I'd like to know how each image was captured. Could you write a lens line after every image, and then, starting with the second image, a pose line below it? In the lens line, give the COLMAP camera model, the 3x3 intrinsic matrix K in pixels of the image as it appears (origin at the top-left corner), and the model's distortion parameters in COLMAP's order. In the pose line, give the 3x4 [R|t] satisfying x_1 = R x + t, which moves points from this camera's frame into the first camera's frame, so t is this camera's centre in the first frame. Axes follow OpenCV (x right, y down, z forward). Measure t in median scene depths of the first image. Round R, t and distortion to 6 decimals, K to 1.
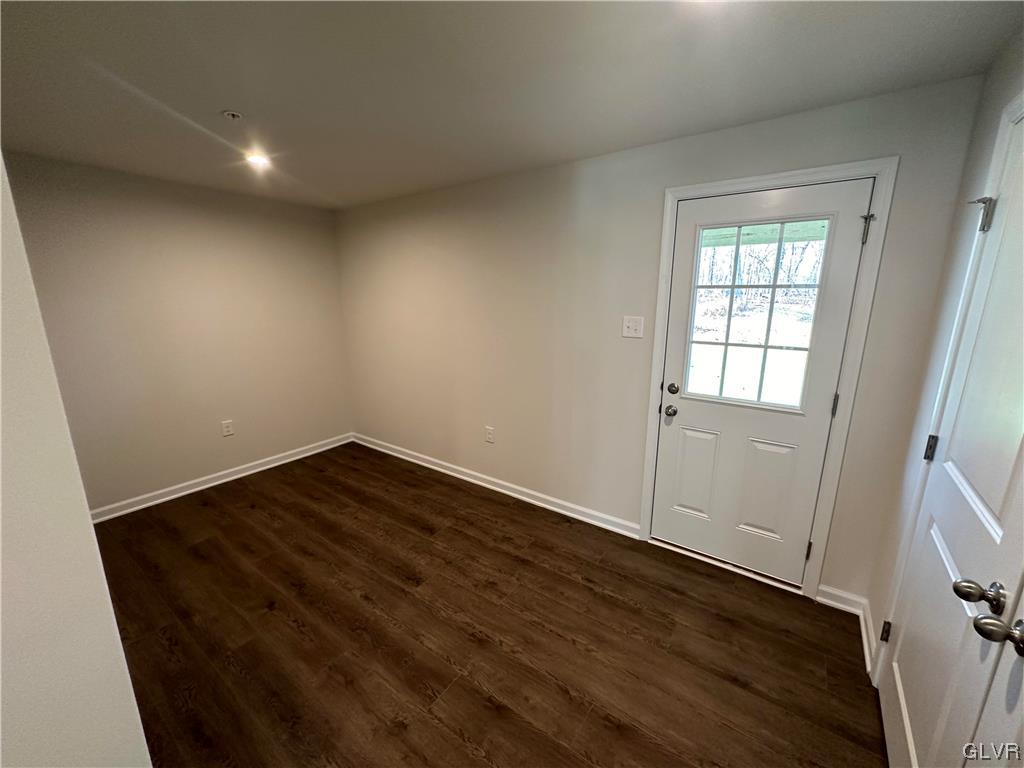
lens RADIAL K [[412.3, 0, 518.0], [0, 412.3, 383.8], [0, 0, 1]] dist [0.009404, -0.000027]
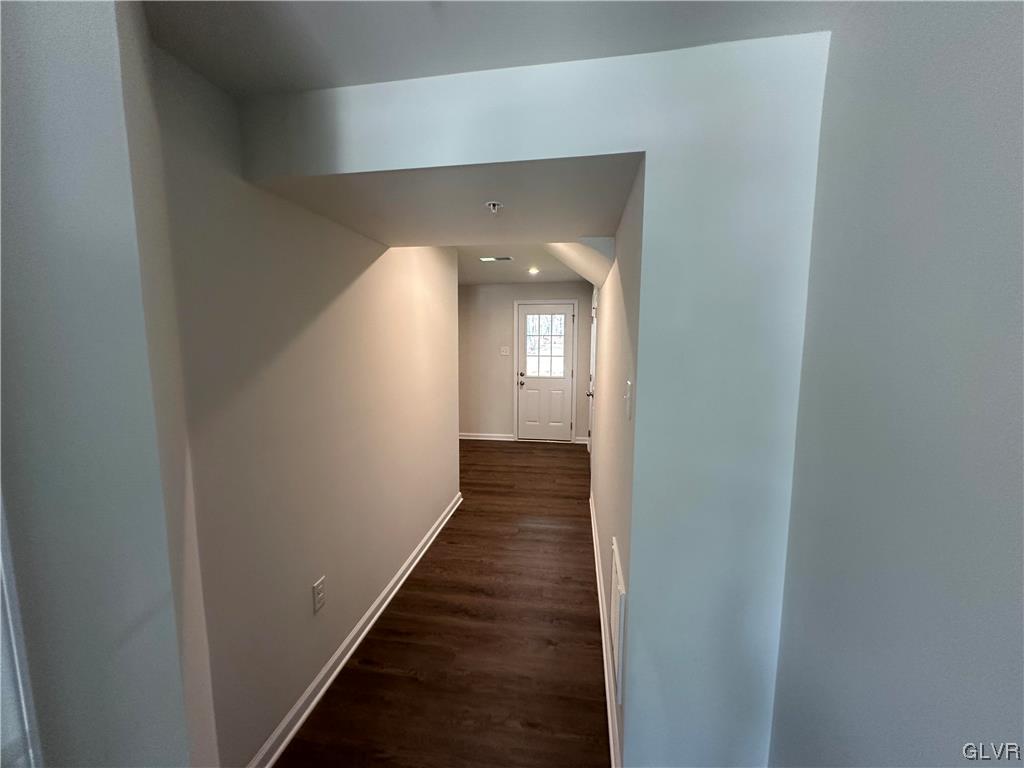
lens RADIAL K [[412.3, 0, 511.4], [0, 412.3, 384.2], [0, 0, 1]] dist [0.009404, -0.000027]
pose [[0.901574, -0.048576, 0.429890, -0.863184], [0.095080, 0.991630, -0.087352, 0.317517], [-0.422048, 0.119629, 0.898646, -1.388191]]
